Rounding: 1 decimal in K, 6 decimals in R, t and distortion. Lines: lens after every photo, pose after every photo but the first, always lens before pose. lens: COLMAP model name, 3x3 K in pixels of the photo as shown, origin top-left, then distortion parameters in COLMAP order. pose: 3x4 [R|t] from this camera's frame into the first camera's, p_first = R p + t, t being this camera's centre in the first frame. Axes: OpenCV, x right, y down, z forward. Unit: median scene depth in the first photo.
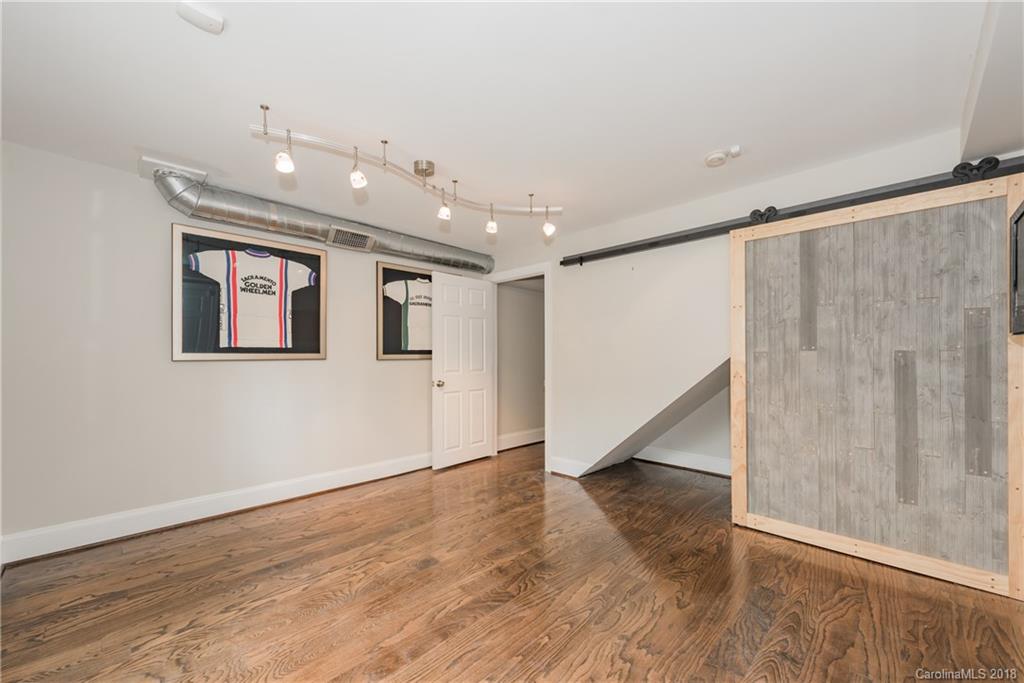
lens RADIAL K [[402.0, 0, 507.5], [0, 402.0, 354.3], [0, 0, 1]] dist [0.013256, -0.000072]
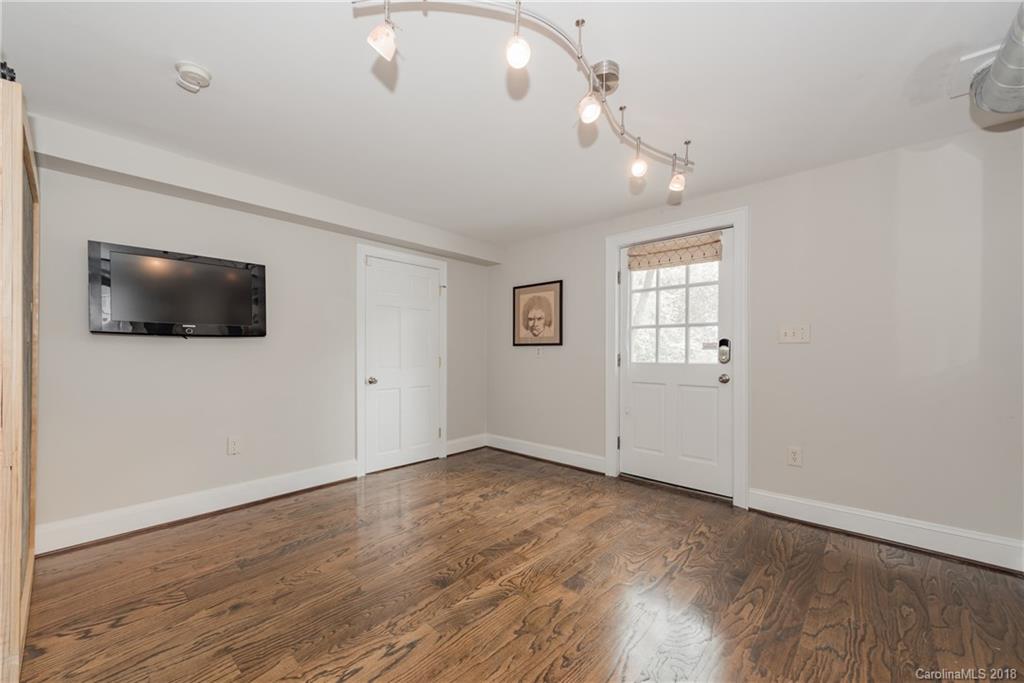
lens RADIAL K [[402.0, 0, 507.5], [0, 402.0, 354.3], [0, 0, 1]] dist [0.013256, -0.000072]
pose [[-0.998960, -0.000893, -0.045597, -0.012561], [-0.000847, 0.999999, -0.001023, 0.019501], [0.045598, -0.000984, -0.998959, 2.102462]]
